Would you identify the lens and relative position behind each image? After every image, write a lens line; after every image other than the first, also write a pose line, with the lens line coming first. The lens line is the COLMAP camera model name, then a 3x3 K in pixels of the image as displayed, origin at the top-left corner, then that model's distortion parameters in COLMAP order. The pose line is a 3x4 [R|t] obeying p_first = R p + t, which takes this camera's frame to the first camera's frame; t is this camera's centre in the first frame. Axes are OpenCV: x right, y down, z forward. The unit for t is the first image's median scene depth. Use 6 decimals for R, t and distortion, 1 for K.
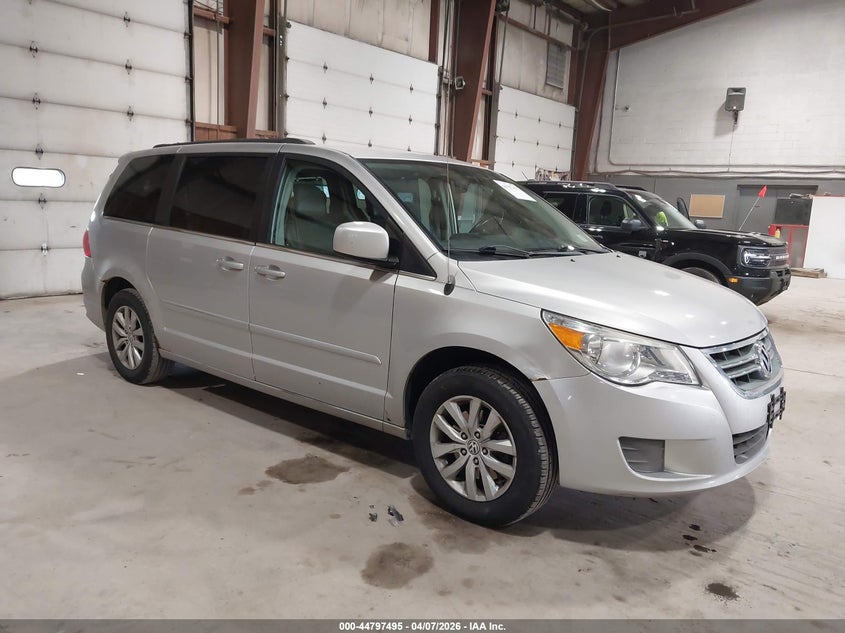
lens RADIAL K [[666.3, 0, 422.5], [0, 666.3, 316.5], [0, 0, 1]] dist [-0.003699, 0.000148]
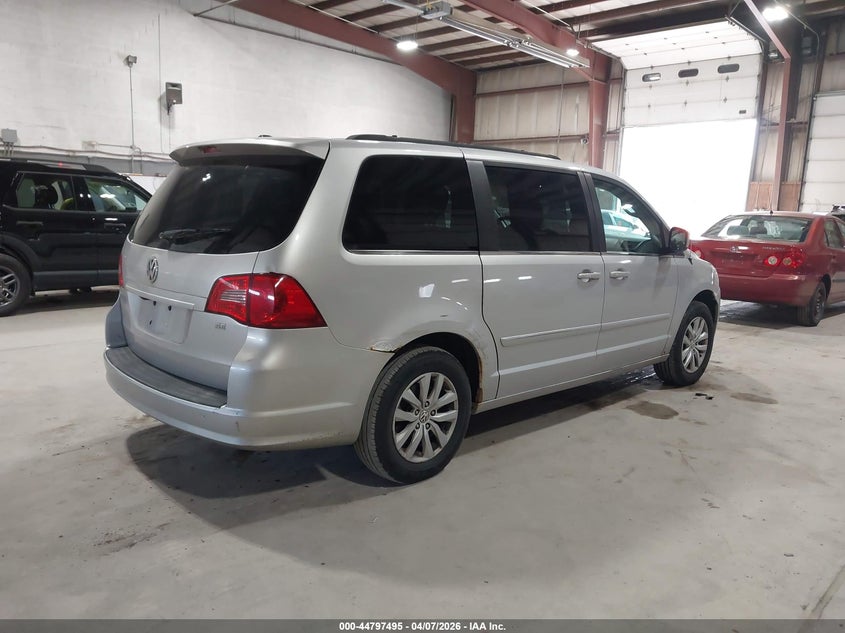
lens RADIAL K [[640.5, 0, 422.5], [0, 640.5, 316.5], [0, 0, 1]] dist [-0.036070, 0.002449]
pose [[0.149992, -0.204440, 0.967319, -1.376946], [0.145472, 0.972303, 0.182936, -0.248474], [-0.977927, 0.113279, 0.175578, 1.129789]]
